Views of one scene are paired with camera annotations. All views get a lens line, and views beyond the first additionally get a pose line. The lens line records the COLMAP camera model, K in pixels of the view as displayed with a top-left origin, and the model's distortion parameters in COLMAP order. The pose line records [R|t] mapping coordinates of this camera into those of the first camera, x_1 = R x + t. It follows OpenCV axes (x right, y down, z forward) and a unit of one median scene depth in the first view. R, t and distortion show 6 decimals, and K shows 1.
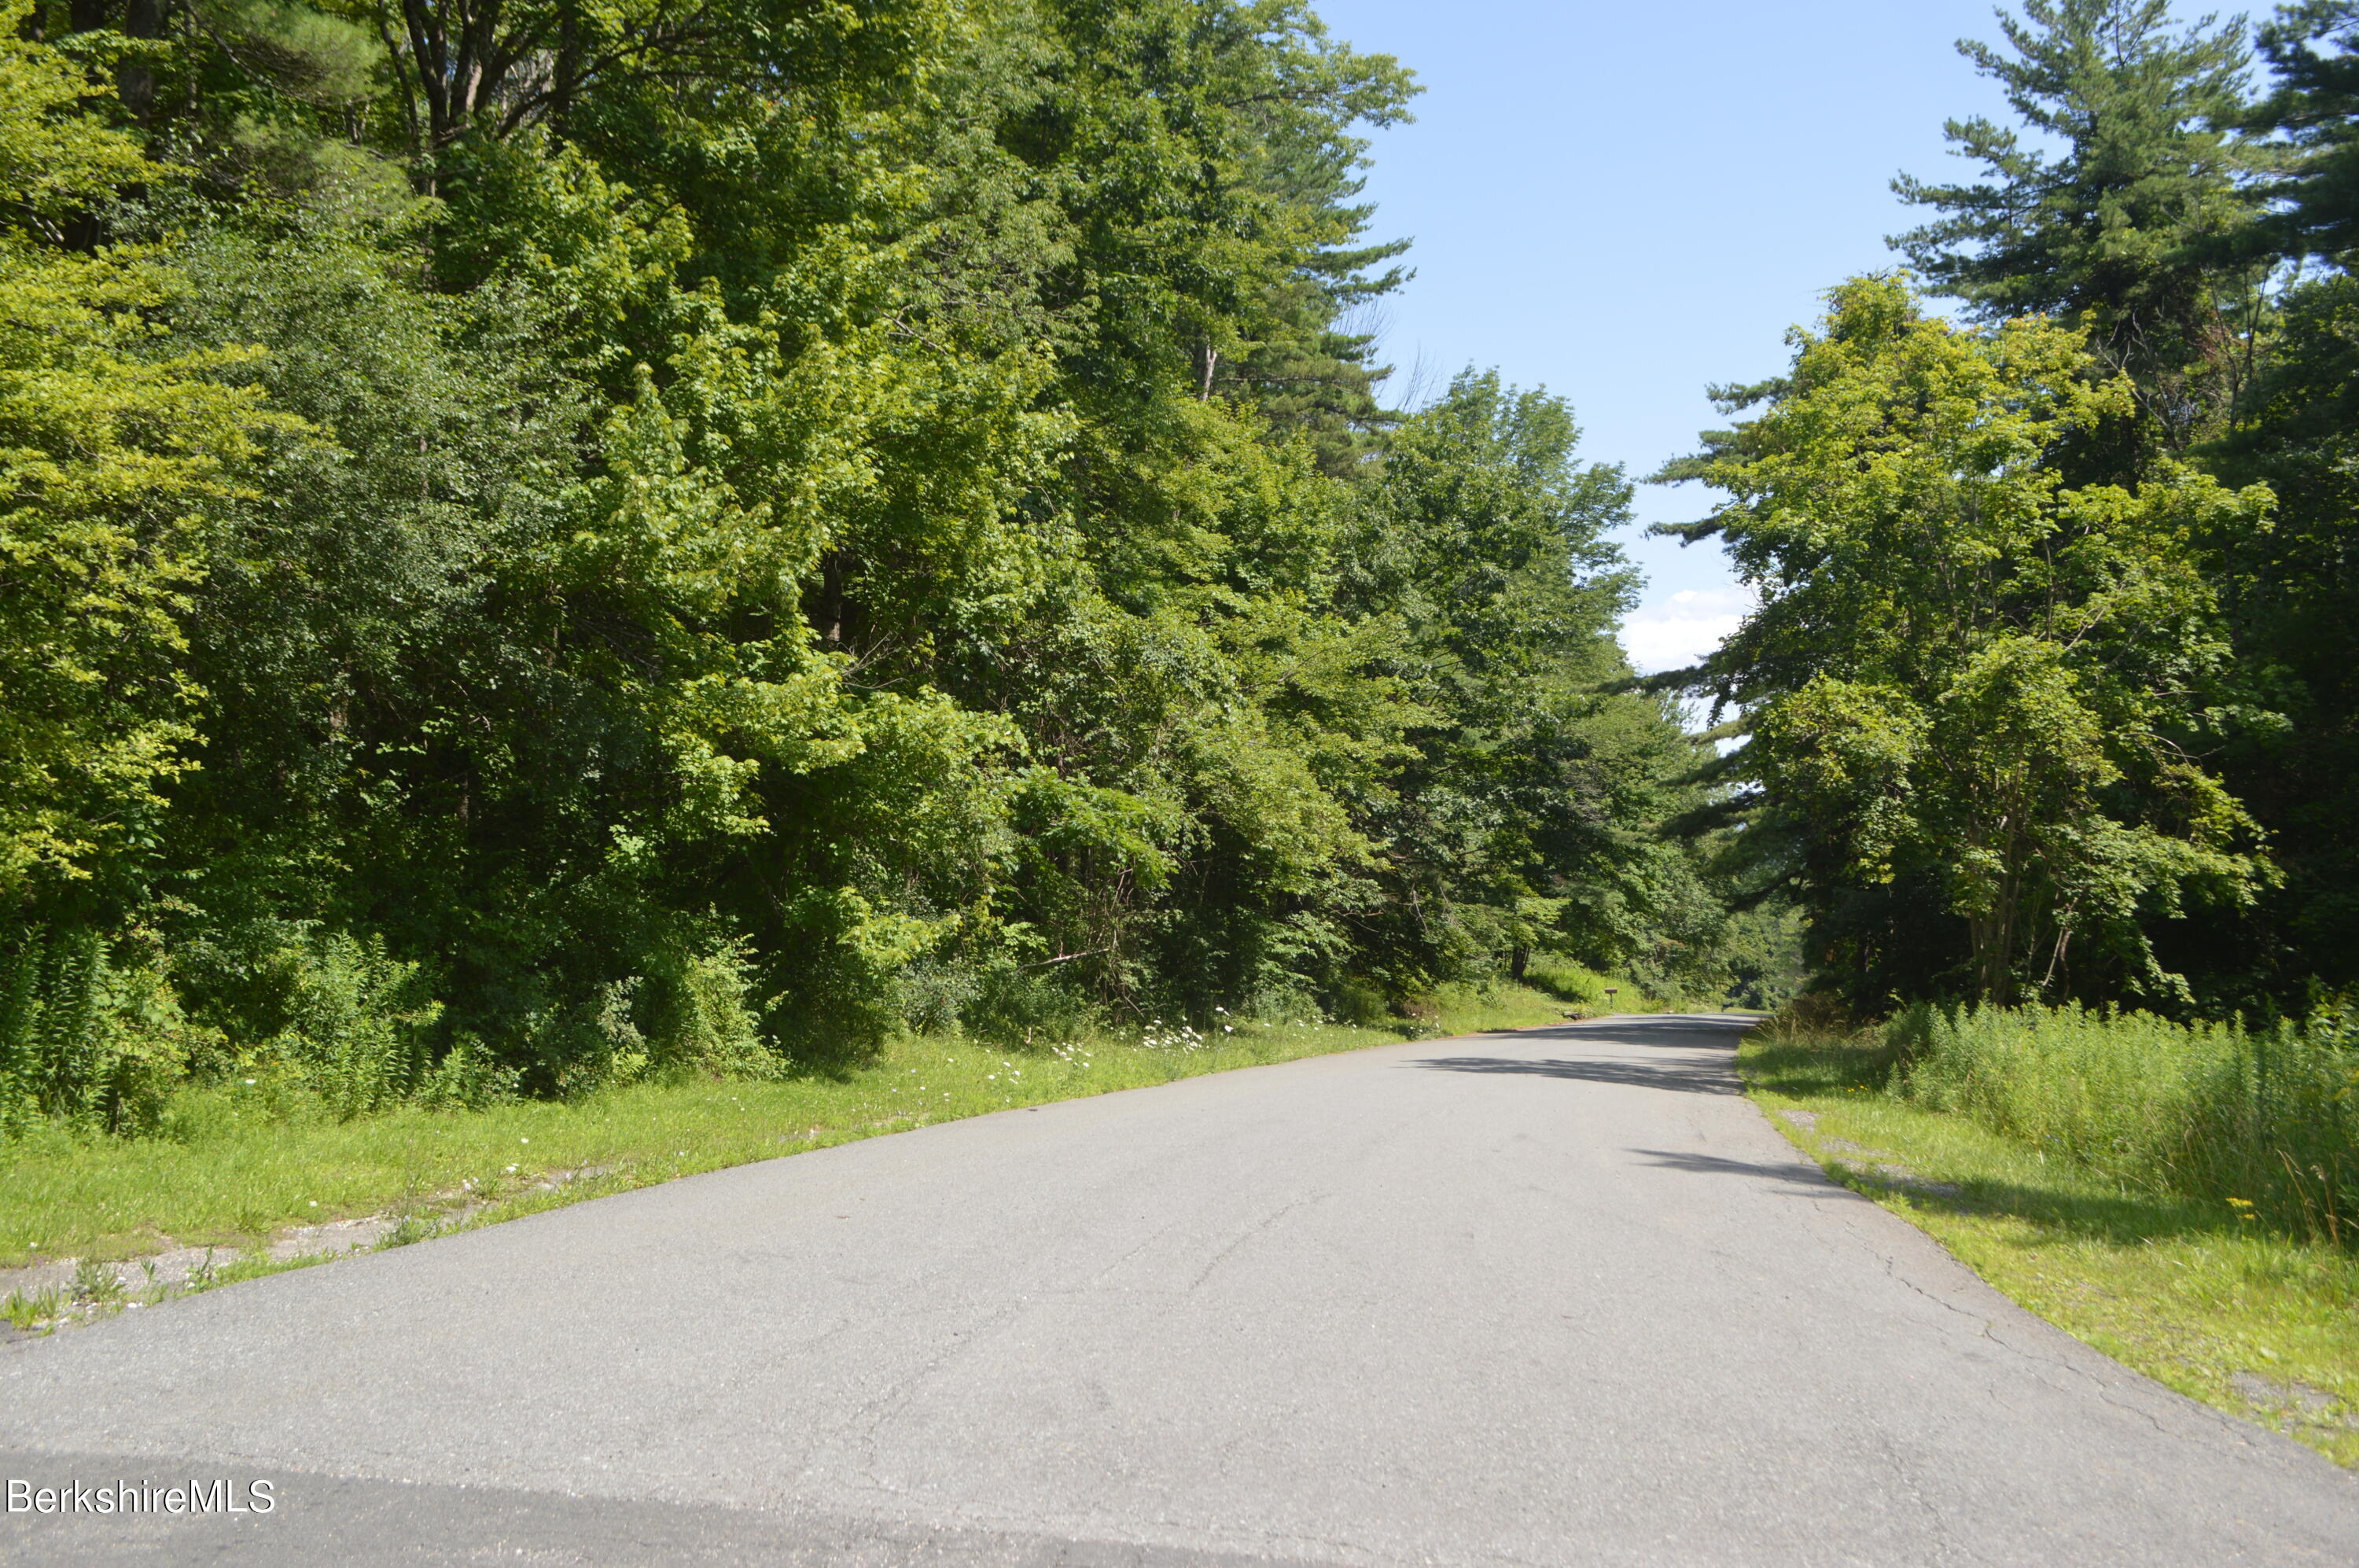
lens RADIAL K [[2113.0, 0, 1180.6], [0, 2113.0, 759.8], [0, 0, 1]] dist [-0.005500, -0.005254]
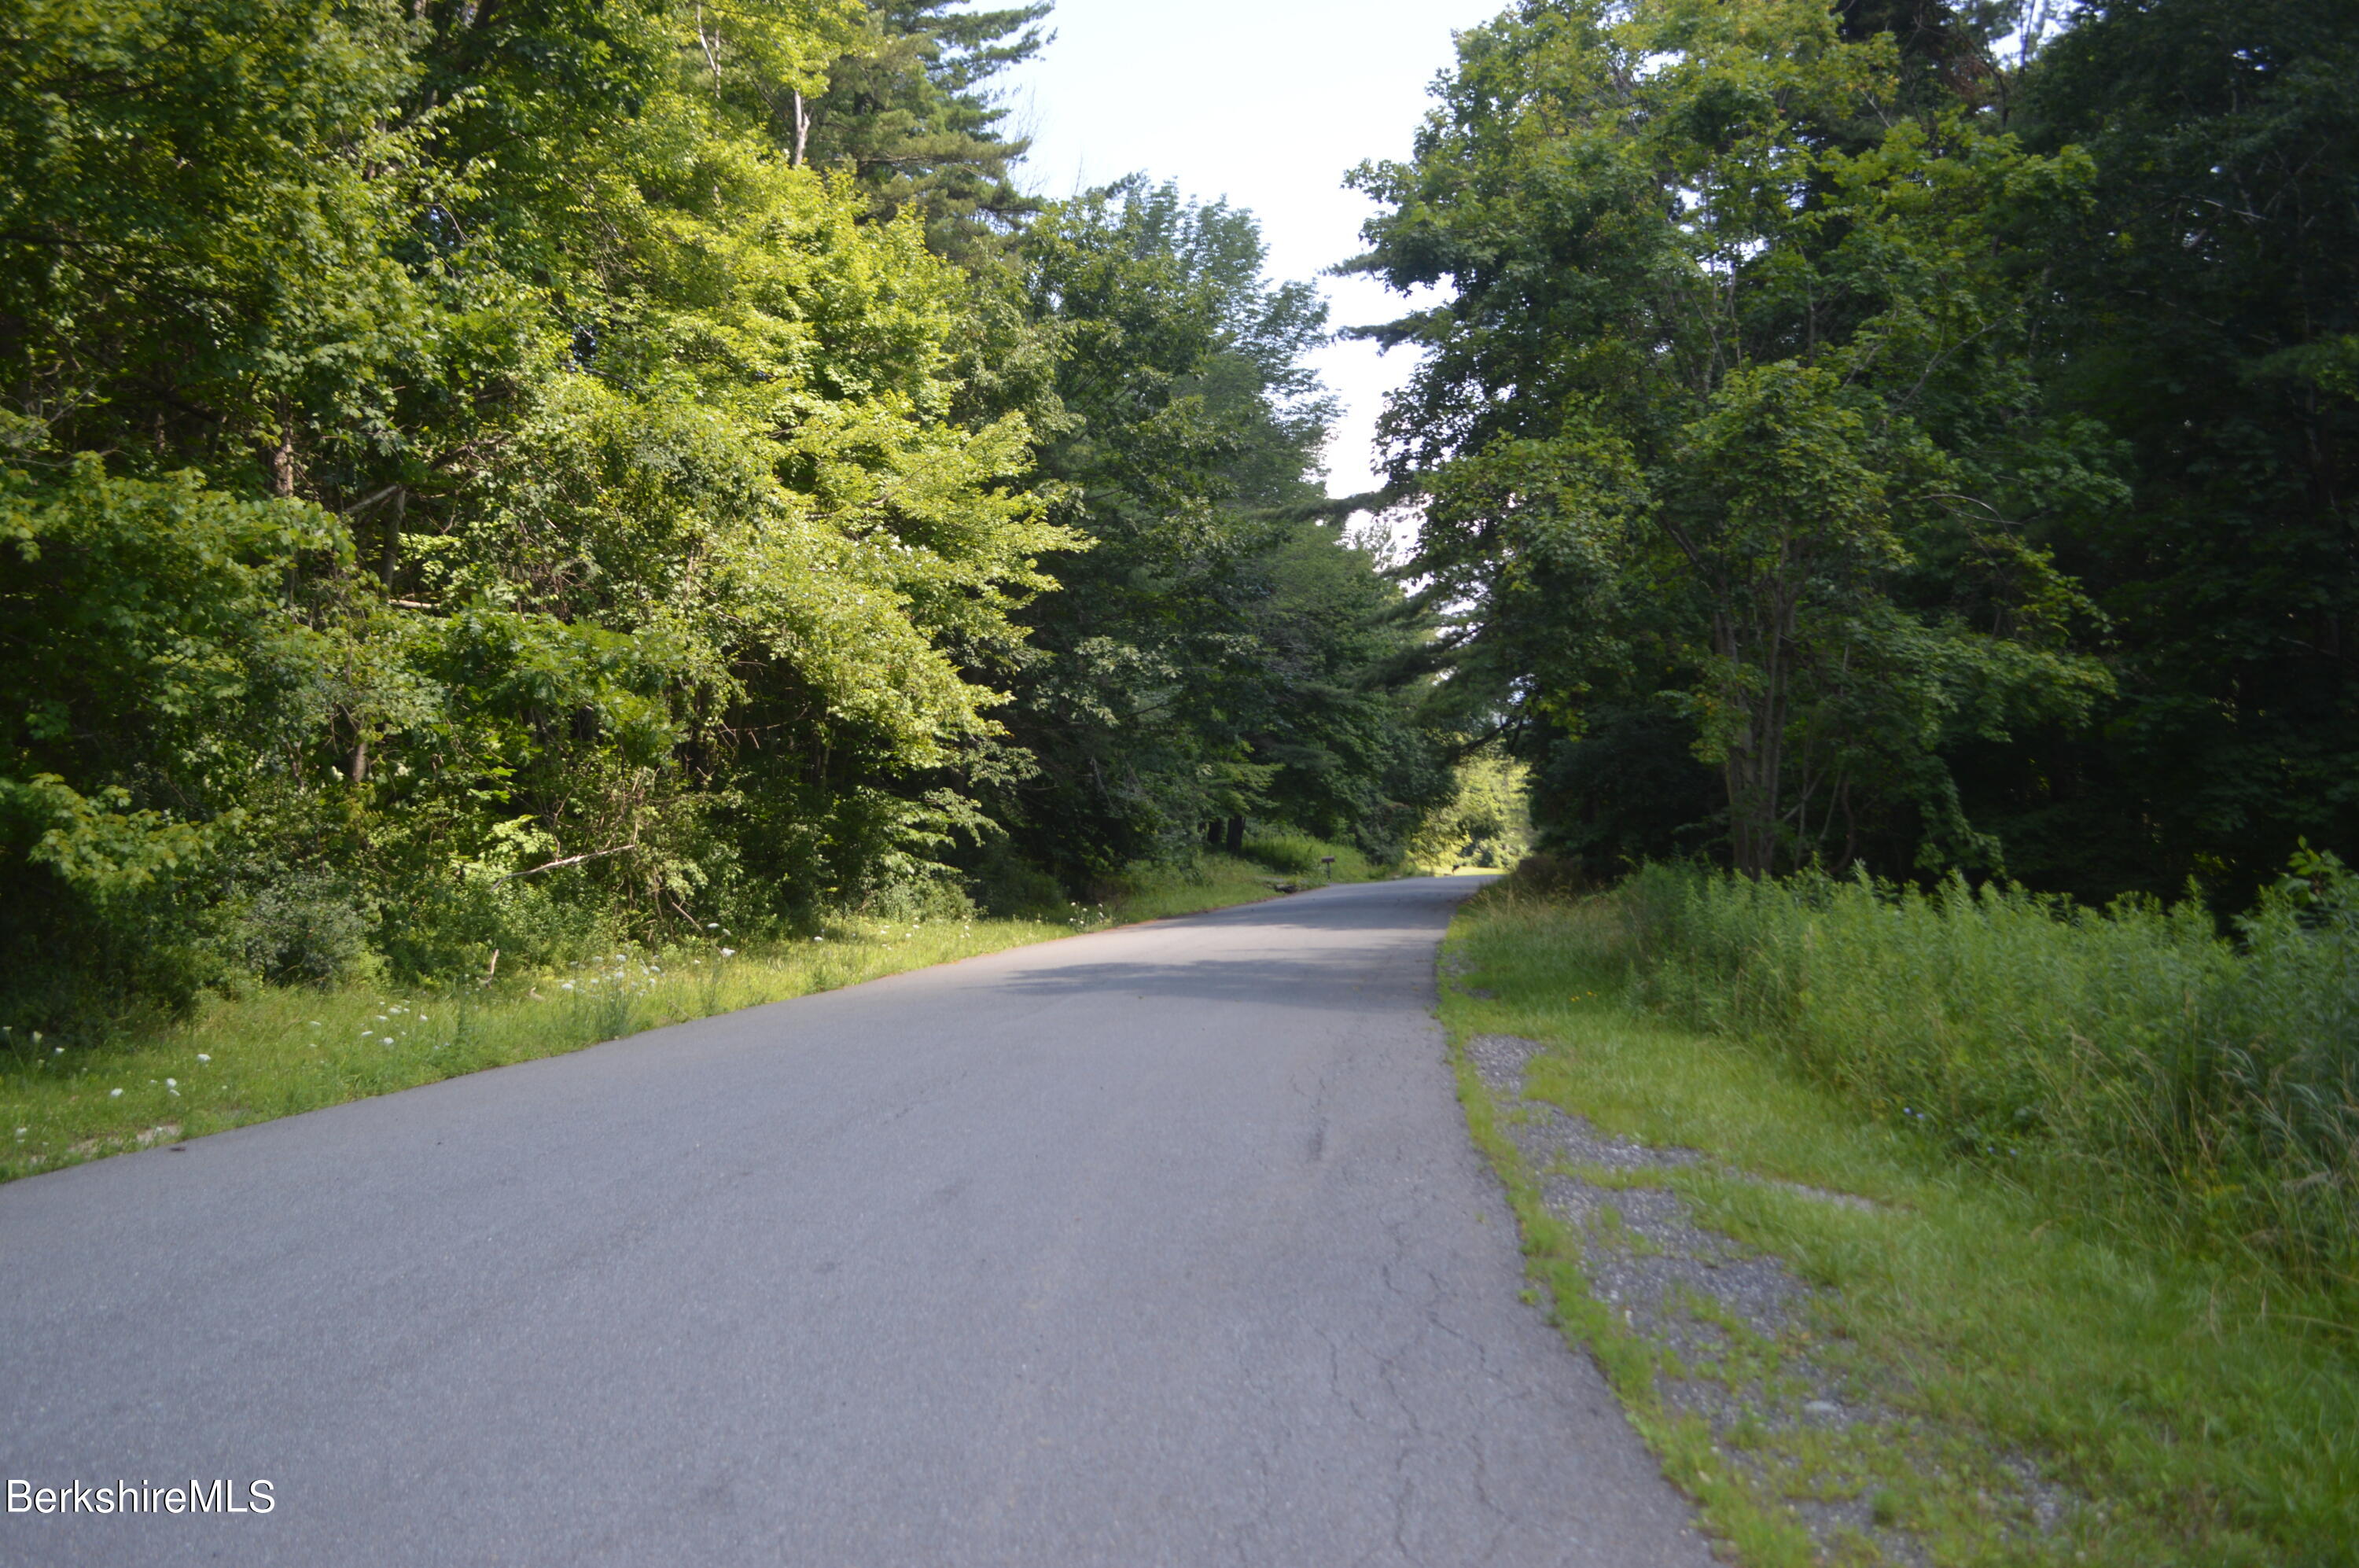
lens RADIAL K [[2113.0, 0, 1180.6], [0, 2113.0, 759.8], [0, 0, 1]] dist [-0.005500, -0.005254]
pose [[0.991605, -0.046371, 0.120705, 0.049420], [0.039519, 0.997502, 0.058555, 0.014431], [-0.123119, -0.053293, 0.990960, 0.150439]]
